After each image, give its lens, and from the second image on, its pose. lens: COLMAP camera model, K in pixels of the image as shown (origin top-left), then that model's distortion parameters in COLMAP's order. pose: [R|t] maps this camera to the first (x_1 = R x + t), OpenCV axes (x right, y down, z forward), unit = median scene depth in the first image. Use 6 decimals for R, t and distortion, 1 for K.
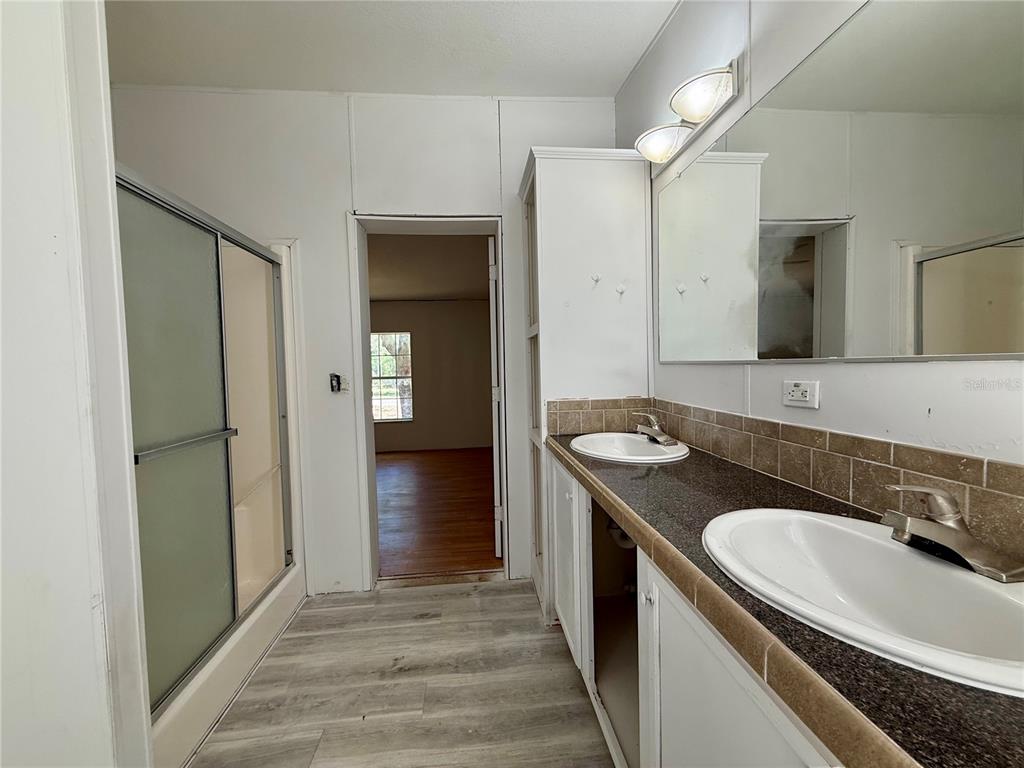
lens RADIAL K [[407.8, 0, 507.9], [0, 407.8, 385.6], [0, 0, 1]] dist [0.000777, -0.000654]
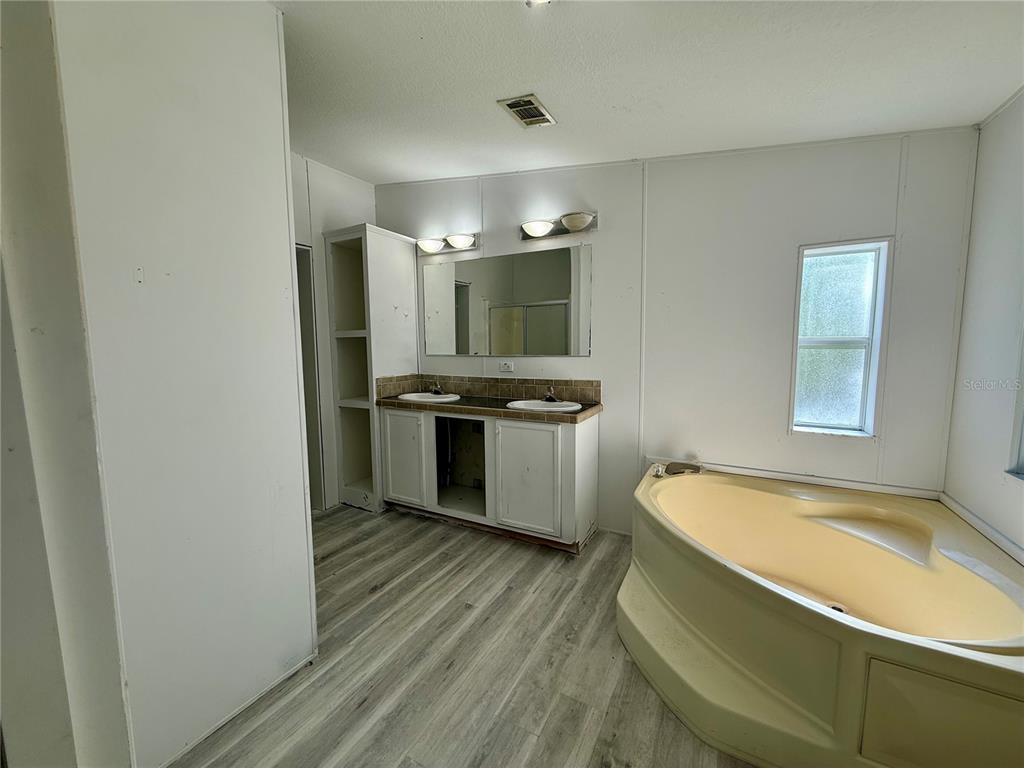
lens RADIAL K [[407.8, 0, 507.7], [0, 407.8, 385.3], [0, 0, 1]] dist [0.000777, -0.000654]
pose [[0.556797, -0.057910, 0.828627, -1.289154], [0.034963, 0.998317, 0.046276, 0.012218], [-0.829912, 0.003204, 0.557885, -0.488102]]
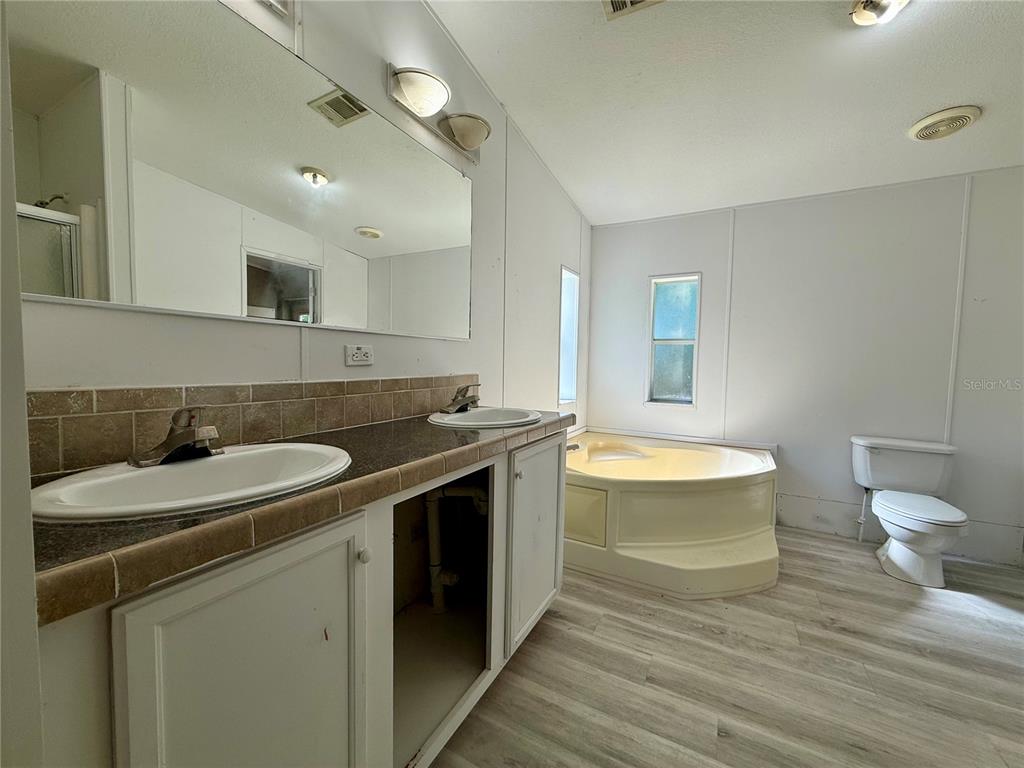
lens RADIAL K [[407.8, 0, 507.4], [0, 407.8, 382.7], [0, 0, 1]] dist [0.000777, -0.000654]
pose [[-0.832257, -0.016692, 0.554138, -0.301923], [0.033495, 0.996207, 0.080314, 0.013943], [-0.553377, 0.085403, -0.828541, 1.357938]]
